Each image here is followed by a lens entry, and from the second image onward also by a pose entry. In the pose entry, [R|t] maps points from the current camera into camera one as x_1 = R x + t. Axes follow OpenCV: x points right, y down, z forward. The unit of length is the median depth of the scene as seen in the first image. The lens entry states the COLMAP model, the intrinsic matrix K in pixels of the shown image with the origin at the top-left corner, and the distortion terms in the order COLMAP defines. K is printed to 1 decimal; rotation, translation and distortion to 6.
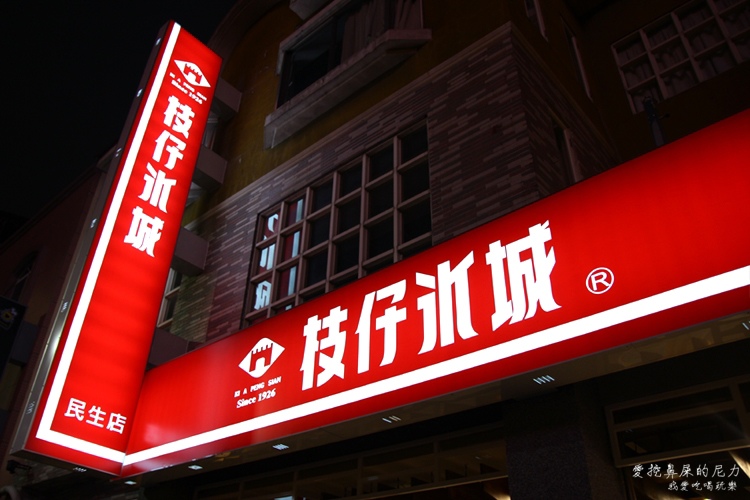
lens RADIAL K [[619.8, 0, 369.3], [0, 619.8, 251.5], [0, 0, 1]] dist [-0.109365, 0.001546]
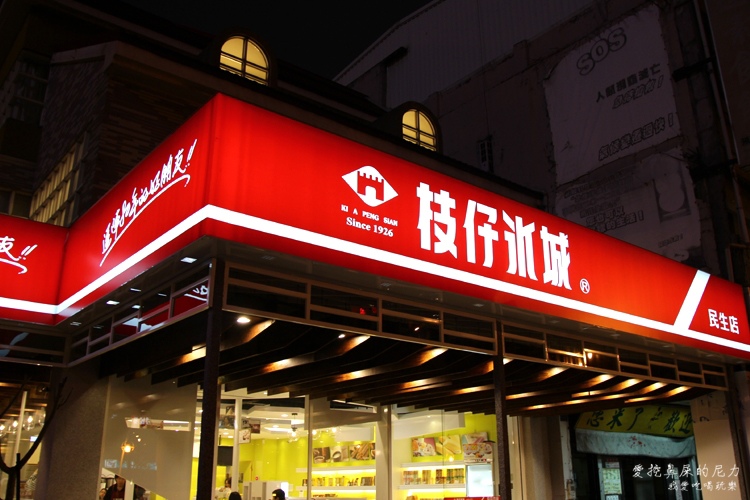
lens RADIAL K [[685.3, 0, 376.3], [0, 685.3, 247.9], [0, 0, 1]] dist [-0.074206, 0.000000]
pose [[0.191415, 0.290444, 0.937551, -1.325184], [-0.556196, 0.819139, -0.140205, 0.454298], [-0.808707, -0.494625, 0.318339, 0.673256]]
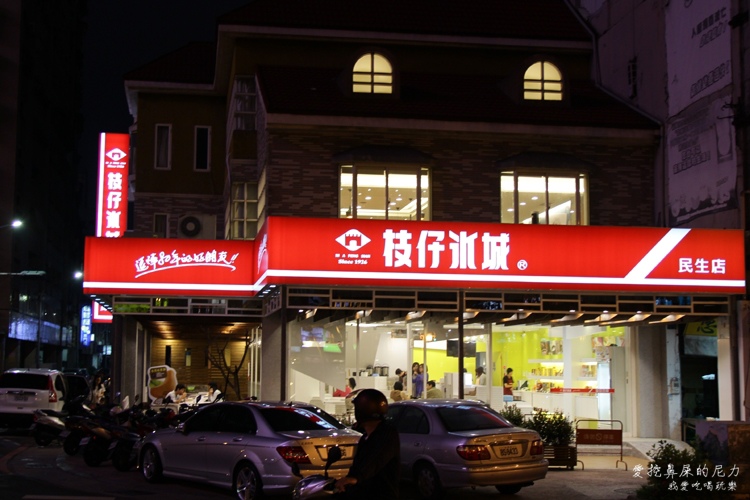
lens RADIAL K [[1091.3, 0, 375.7], [0, 1091.3, 249.6], [0, 0, 1]] dist [0.016656, 0.000000]
pose [[0.658695, 0.045443, 0.751037, -3.121004], [-0.421902, 0.848792, 0.318670, -1.073489], [-0.622993, -0.526770, 0.578267, -1.231254]]
